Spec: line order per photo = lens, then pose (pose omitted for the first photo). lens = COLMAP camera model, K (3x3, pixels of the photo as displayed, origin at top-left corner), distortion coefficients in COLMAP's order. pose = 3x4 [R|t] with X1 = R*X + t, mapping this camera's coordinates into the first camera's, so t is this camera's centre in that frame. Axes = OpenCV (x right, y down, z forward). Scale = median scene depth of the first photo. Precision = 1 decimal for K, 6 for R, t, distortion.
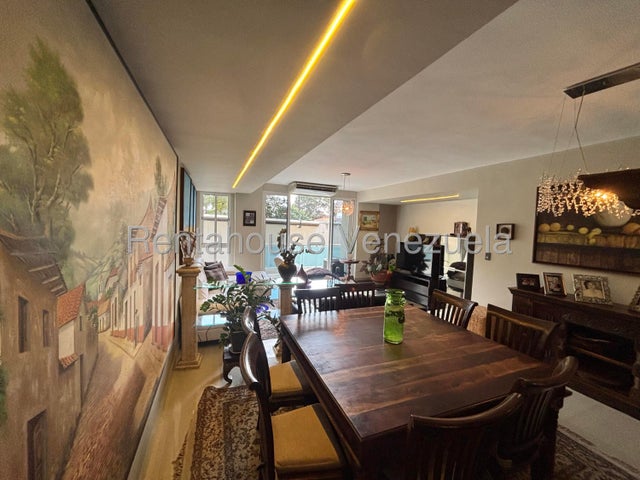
lens RADIAL K [[260.1, 0, 319.7], [0, 260.1, 237.9], [0, 0, 1]] dist [0.002294, 0.000620]
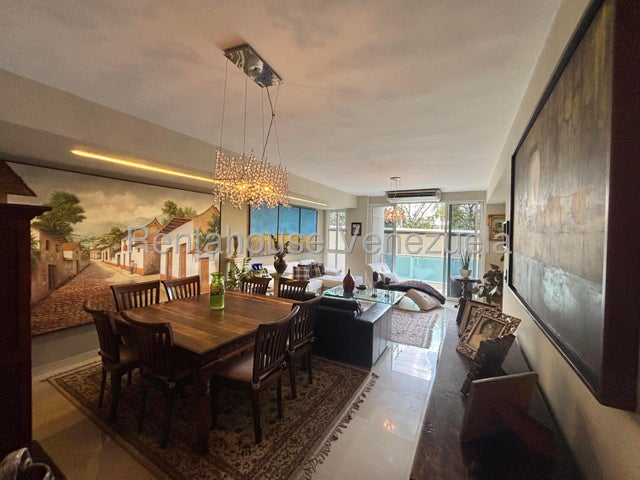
lens RADIAL K [[260.1, 0, 321.3], [0, 260.1, 237.3], [0, 0, 1]] dist [0.002294, 0.000620]
pose [[0.617380, -0.011504, -0.786581, 0.540135], [-0.037735, 0.998309, -0.044219, 0.017222], [0.785759, 0.056981, 0.615902, 0.167251]]
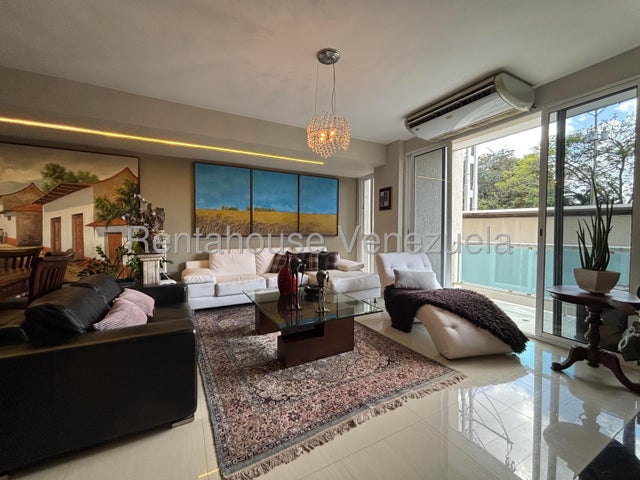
lens RADIAL K [[260.1, 0, 319.4], [0, 260.1, 241.2], [0, 0, 1]] dist [0.002294, 0.000620]
pose [[0.097786, -0.002875, -0.995203, 0.422944], [-0.048855, 0.998776, -0.007686, 0.054307], [0.994008, 0.049372, 0.097526, 0.751871]]
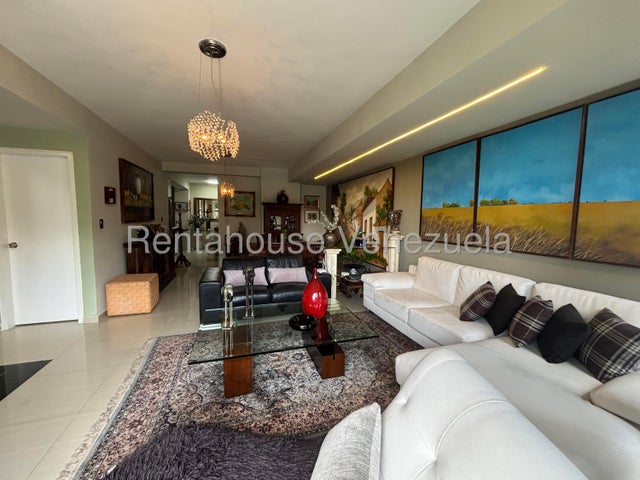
lens RADIAL K [[260.1, 0, 319.3], [0, 260.1, 239.3], [0, 0, 1]] dist [0.002294, 0.000620]
pose [[-0.995489, -0.061013, 0.072655, -0.077416], [-0.050611, 0.989239, 0.137276, -0.017710], [-0.080249, 0.132980, -0.987865, 1.111316]]
